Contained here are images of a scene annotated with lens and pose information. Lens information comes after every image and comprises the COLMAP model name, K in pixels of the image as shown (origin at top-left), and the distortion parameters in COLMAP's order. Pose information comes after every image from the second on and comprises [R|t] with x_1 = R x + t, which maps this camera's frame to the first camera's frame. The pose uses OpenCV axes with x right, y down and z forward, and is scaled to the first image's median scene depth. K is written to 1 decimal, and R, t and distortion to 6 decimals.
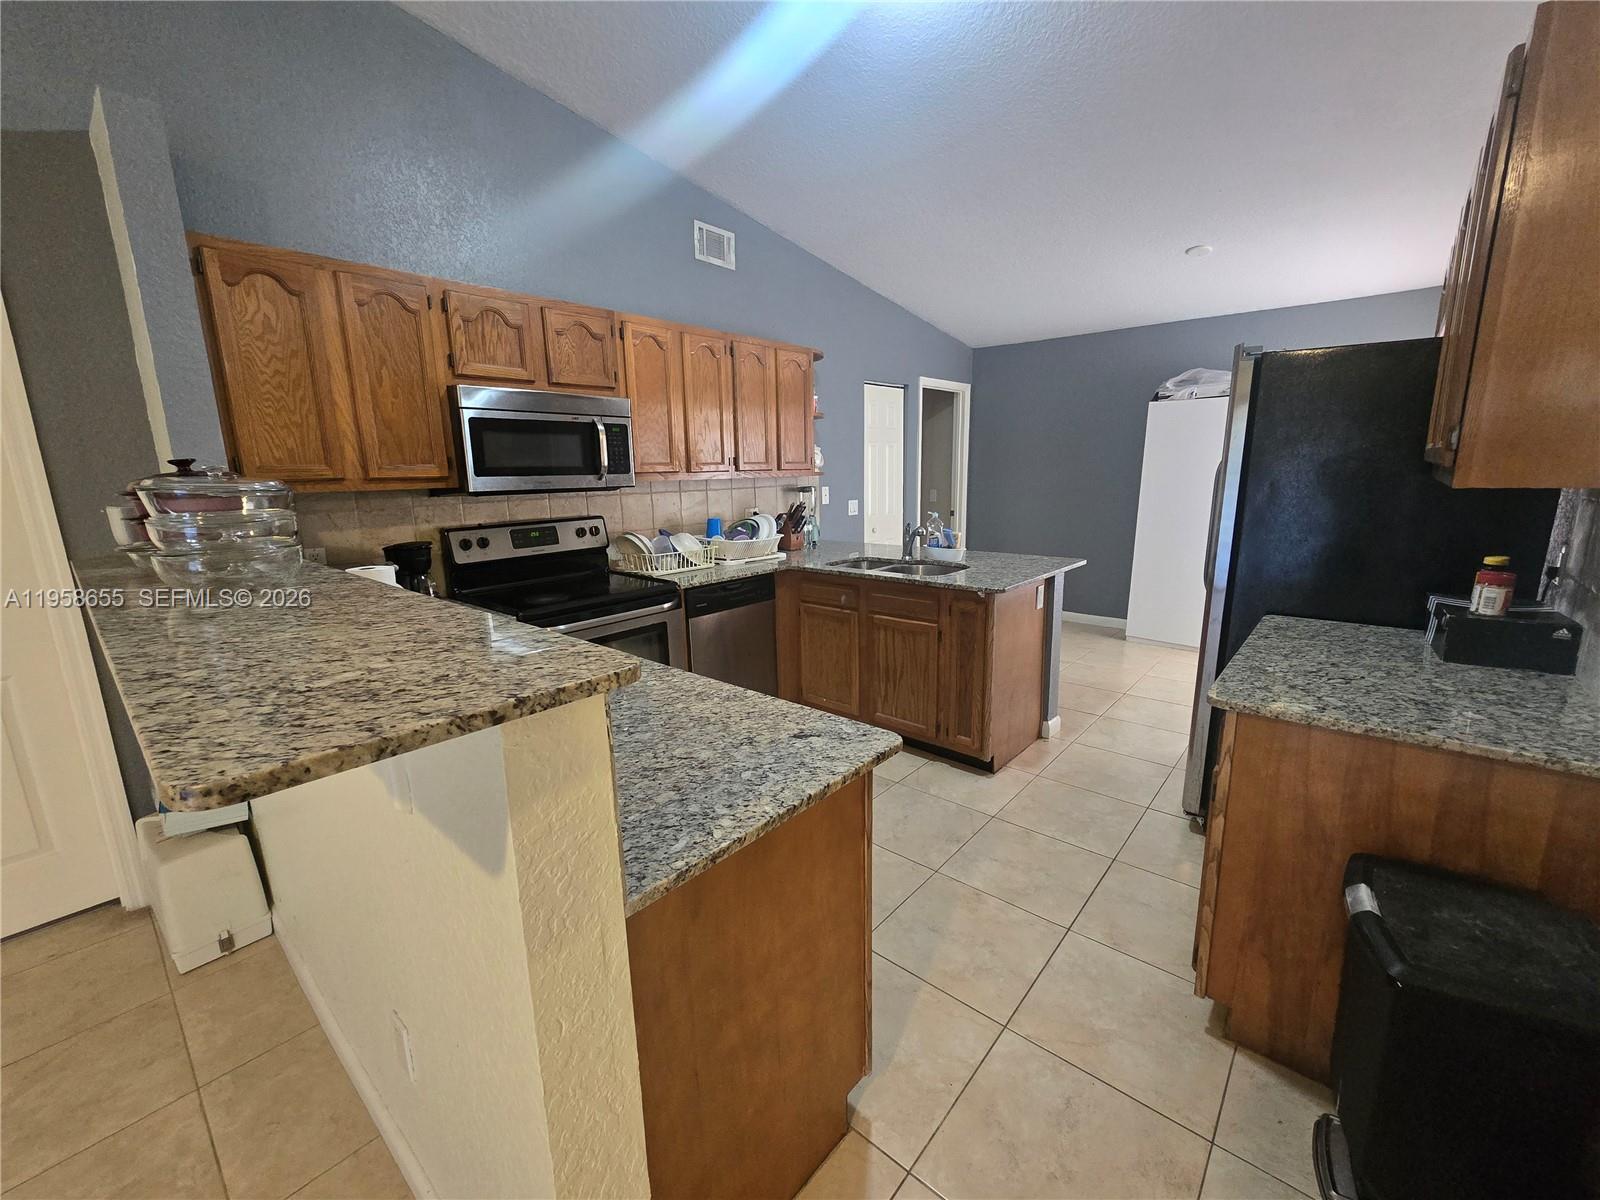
lens RADIAL K [[655.9, 0, 801.4], [0, 655.9, 601.0], [0, 0, 1]] dist [-0.002529, 0.000573]
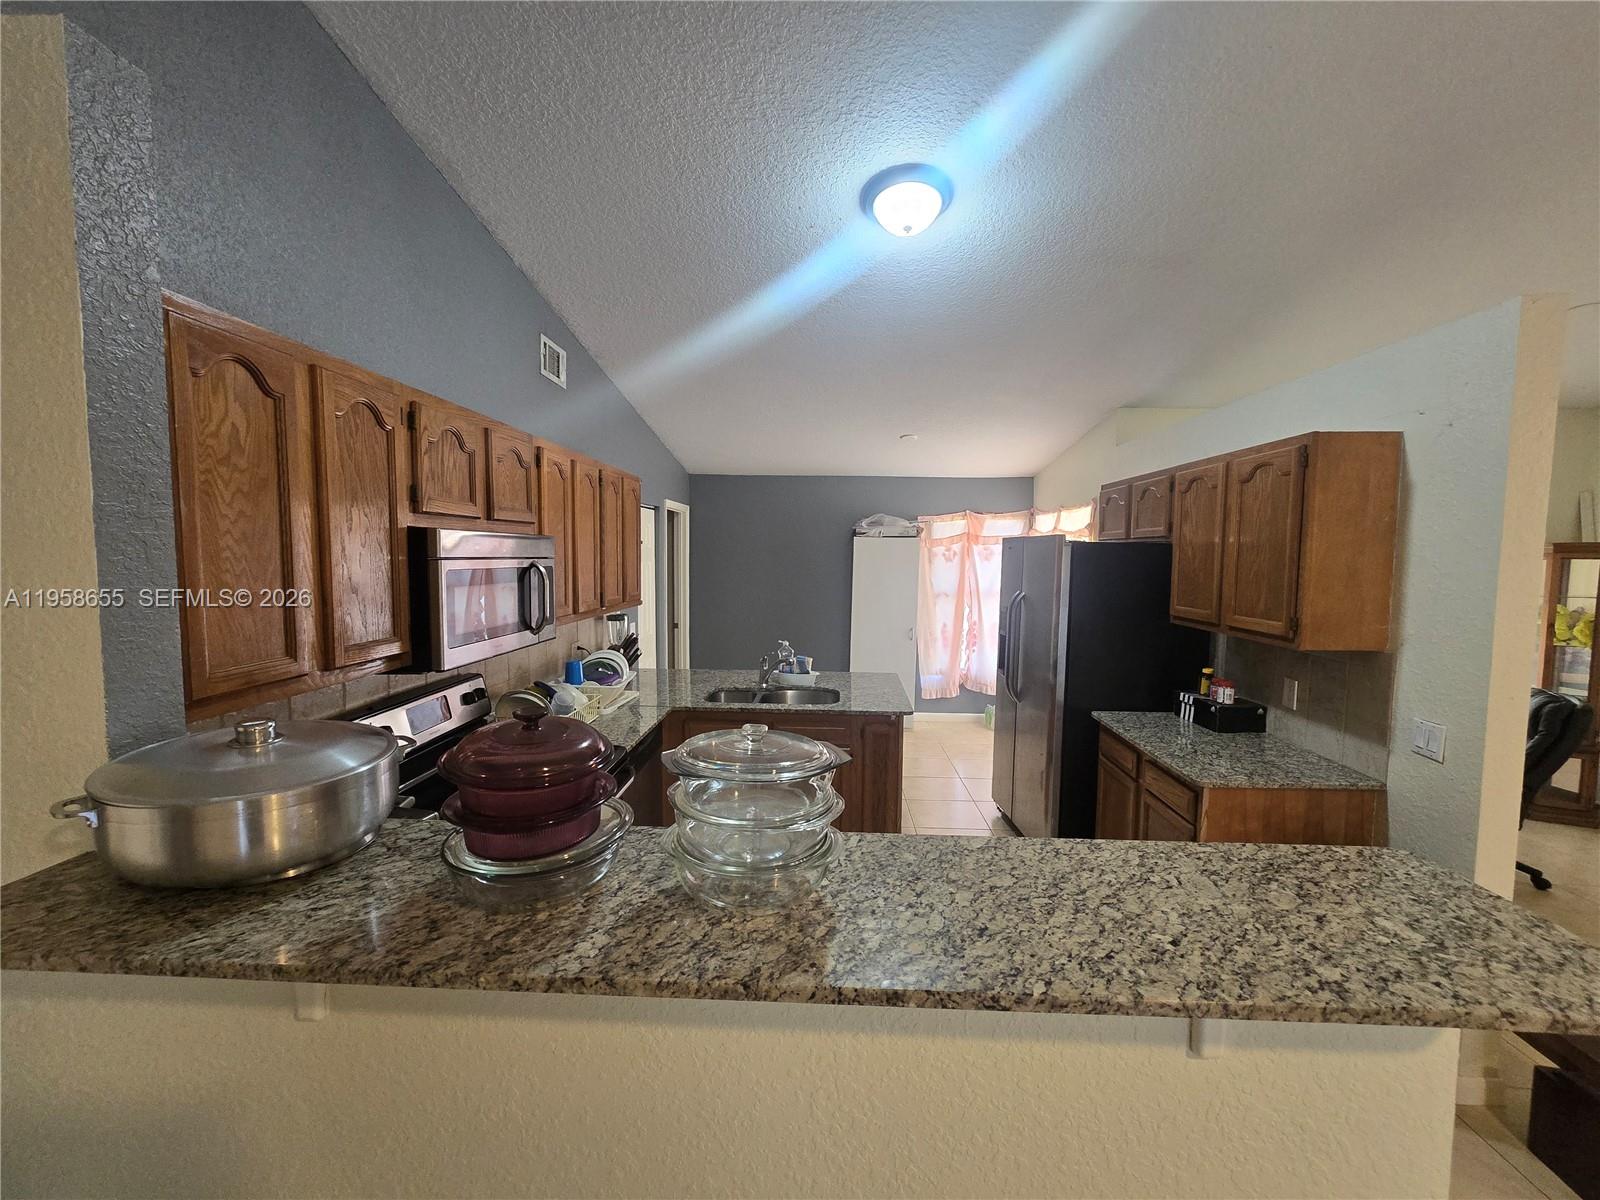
lens RADIAL K [[655.9, 0, 803.5], [0, 655.9, 597.6], [0, 0, 1]] dist [-0.002529, 0.000573]
pose [[0.782063, -0.015874, 0.622998, -0.773033], [0.101002, 0.989688, -0.101573, -0.159204], [-0.614961, 0.142360, 0.775601, 0.218896]]
